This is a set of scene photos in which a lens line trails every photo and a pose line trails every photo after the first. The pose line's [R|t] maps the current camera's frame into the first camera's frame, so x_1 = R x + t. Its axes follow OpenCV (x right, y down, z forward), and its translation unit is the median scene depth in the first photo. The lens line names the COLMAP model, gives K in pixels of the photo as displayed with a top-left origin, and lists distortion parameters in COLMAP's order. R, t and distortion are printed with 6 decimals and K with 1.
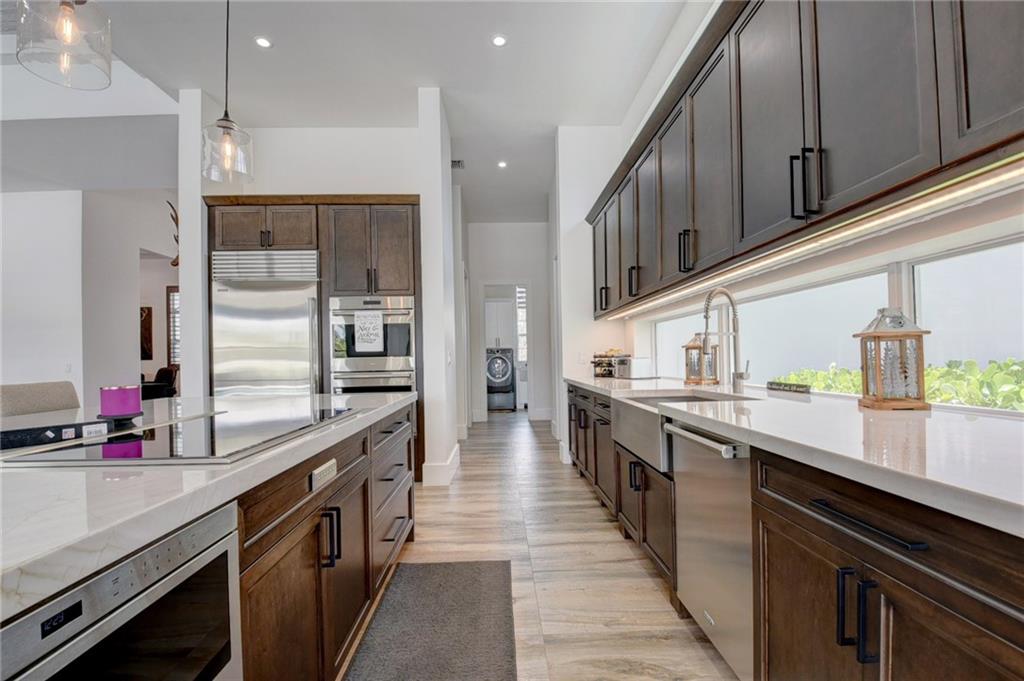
lens RADIAL K [[451.9, 0, 514.6], [0, 451.9, 357.0], [0, 0, 1]] dist [0.001267, -0.016773]
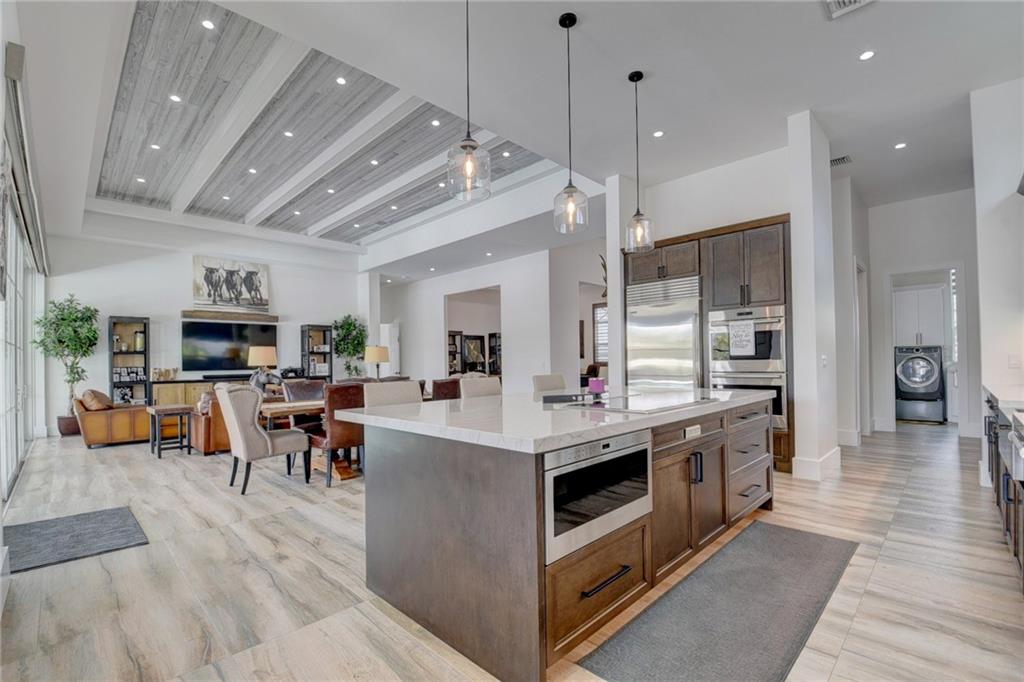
lens RADIAL K [[451.6, 0, 514.6], [0, 451.6, 358.9], [0, 0, 1]] dist [-0.000117, -0.017467]
pose [[0.683665, 0.004541, -0.729782, 0.133889], [0.003419, 0.999950, 0.009425, -0.015352], [0.729788, -0.008939, 0.683615, -0.245456]]
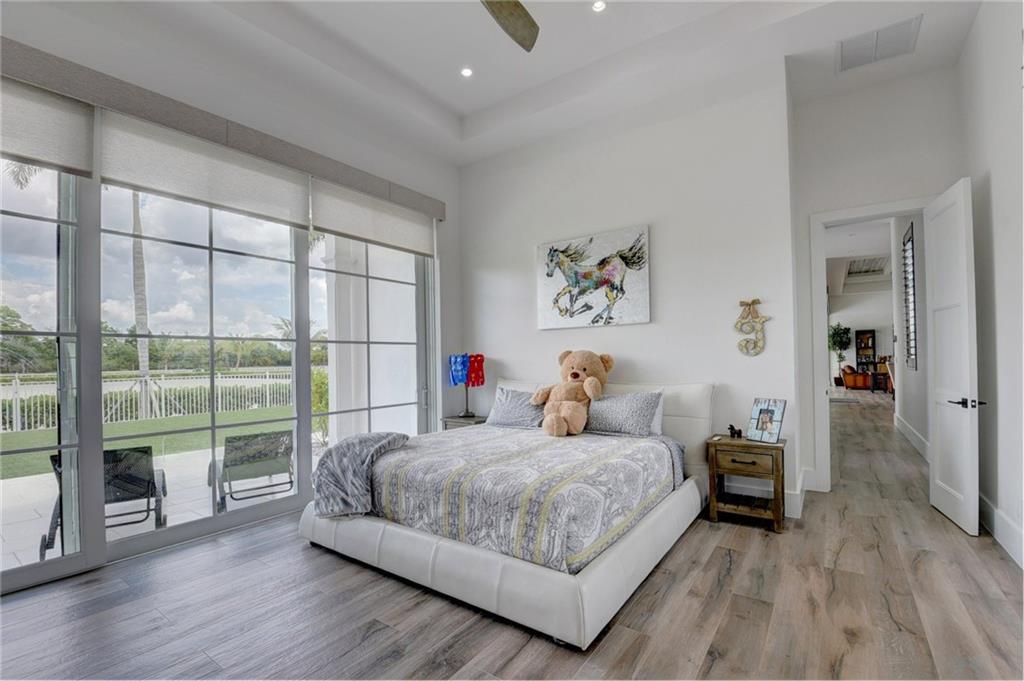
lens RADIAL K [[451.9, 0, 514.6], [0, 451.9, 357.0], [0, 0, 1]] dist [0.001267, -0.016773]
pose [[-0.605931, 0.026966, -0.795060, 2.724667], [0.031990, 0.999443, 0.009518, -0.089023], [0.794874, -0.019667, -0.606456, -0.191582]]
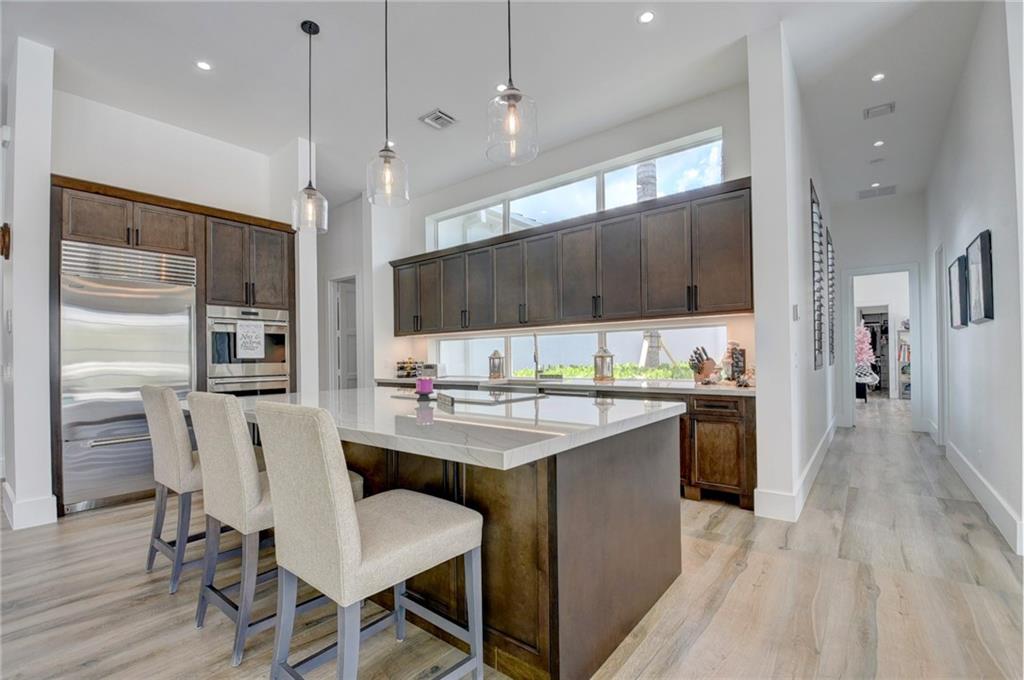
lens RADIAL K [[451.9, 0, 514.6], [0, 451.9, 356.5], [0, 0, 1]] dist [0.001267, -0.016773]
pose [[0.652959, 0.013414, 0.757274, -0.726789], [-0.000709, 0.999854, -0.017099, 0.002251], [-0.757393, 0.010628, 0.652873, -0.202751]]
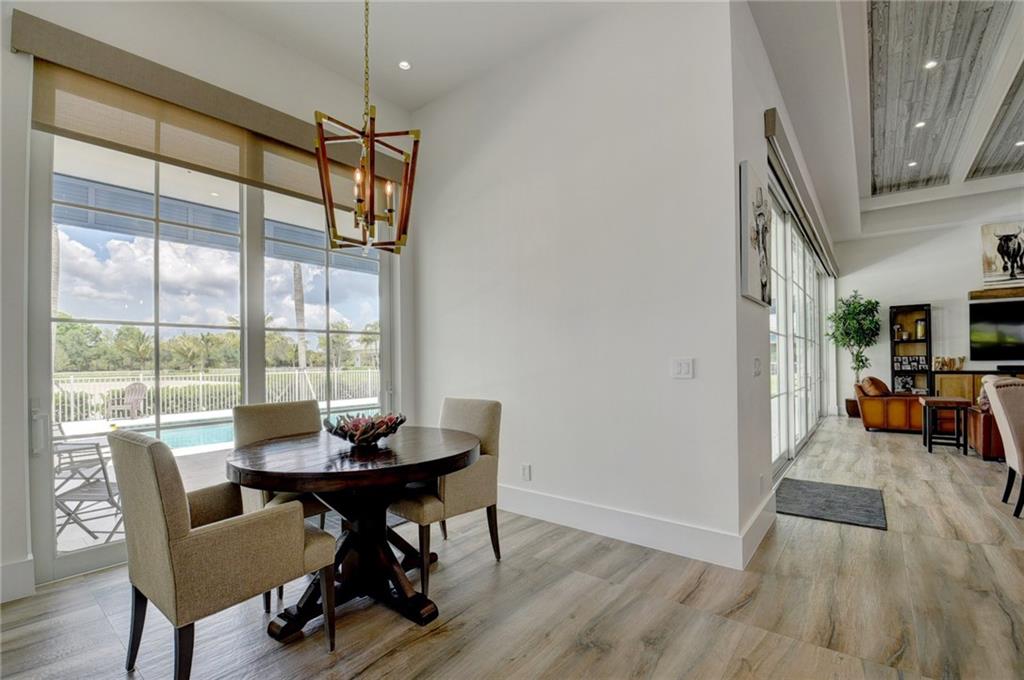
lens RADIAL K [[455.7, 0, 513.8], [0, 455.7, 357.7], [0, 0, 1]] dist [-0.026959, -0.000649]
pose [[-0.655696, 0.021278, -0.754725, 0.149222], [0.027186, 0.999620, 0.004563, -0.014316], [0.754535, -0.017526, -0.656026, -0.162215]]
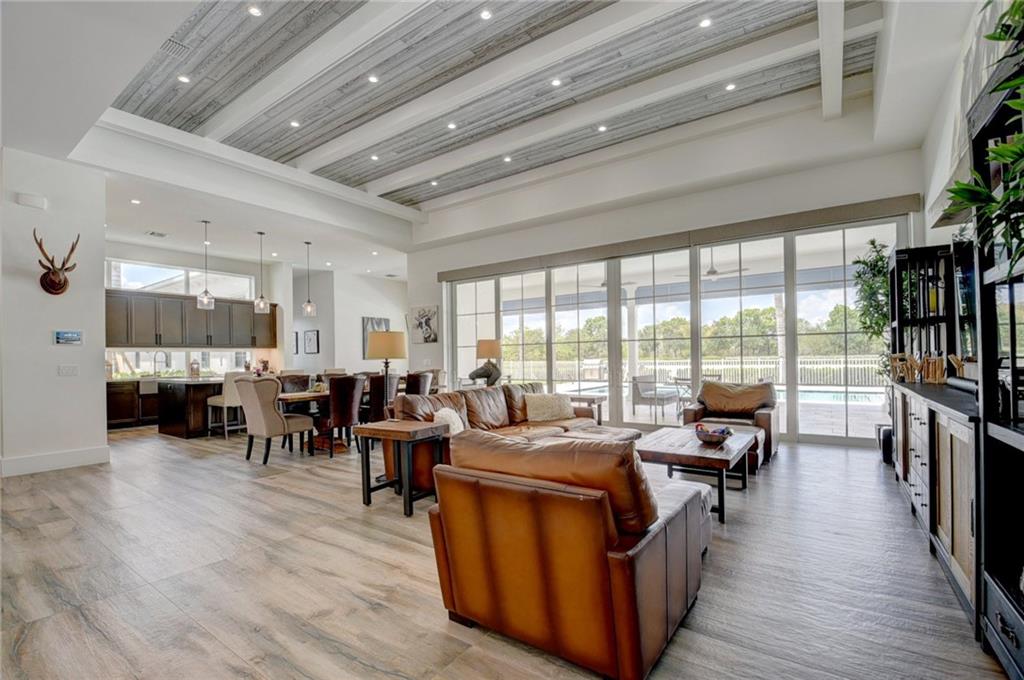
lens RADIAL K [[451.9, 0, 514.6], [0, 451.9, 356.5], [0, 0, 1]] dist [0.001267, -0.016773]
pose [[-0.794607, 0.034664, 0.606133, -2.504156], [0.031815, 0.999374, -0.015445, 0.034883], [-0.606290, 0.007012, -0.795213, 1.289981]]
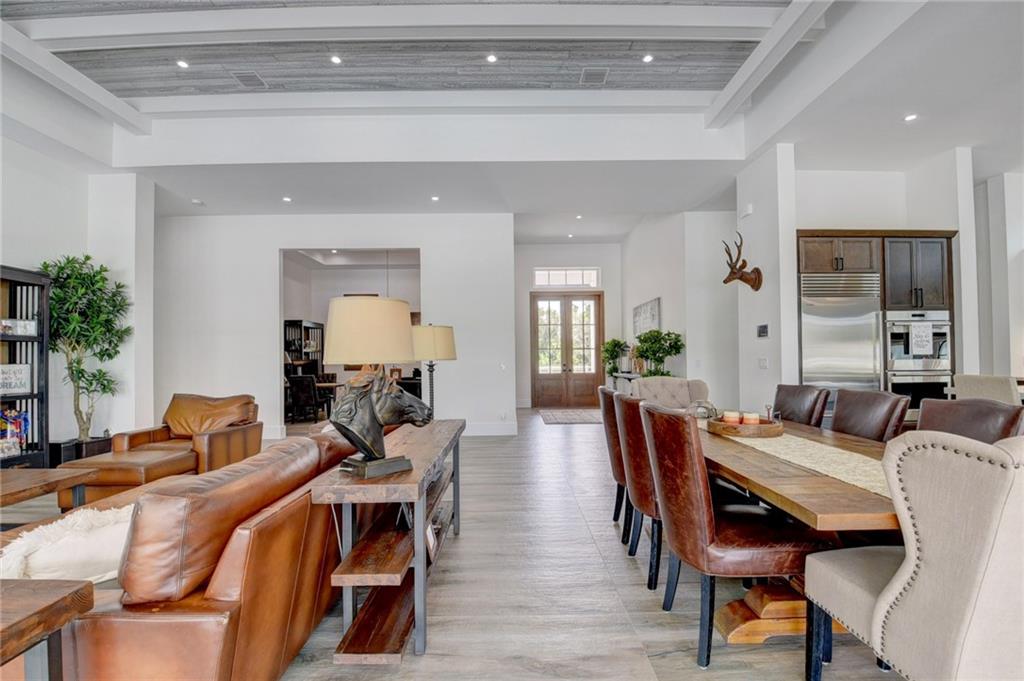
lens RADIAL K [[450.9, 0, 517.3], [0, 450.9, 357.5], [0, 0, 1]] dist [0.014446, -0.026230]
pose [[0.999569, 0.008450, -0.028101, -1.394145], [-0.008595, 0.999950, -0.005047, 0.011862], [0.028057, 0.005286, 0.999592, -0.273629]]
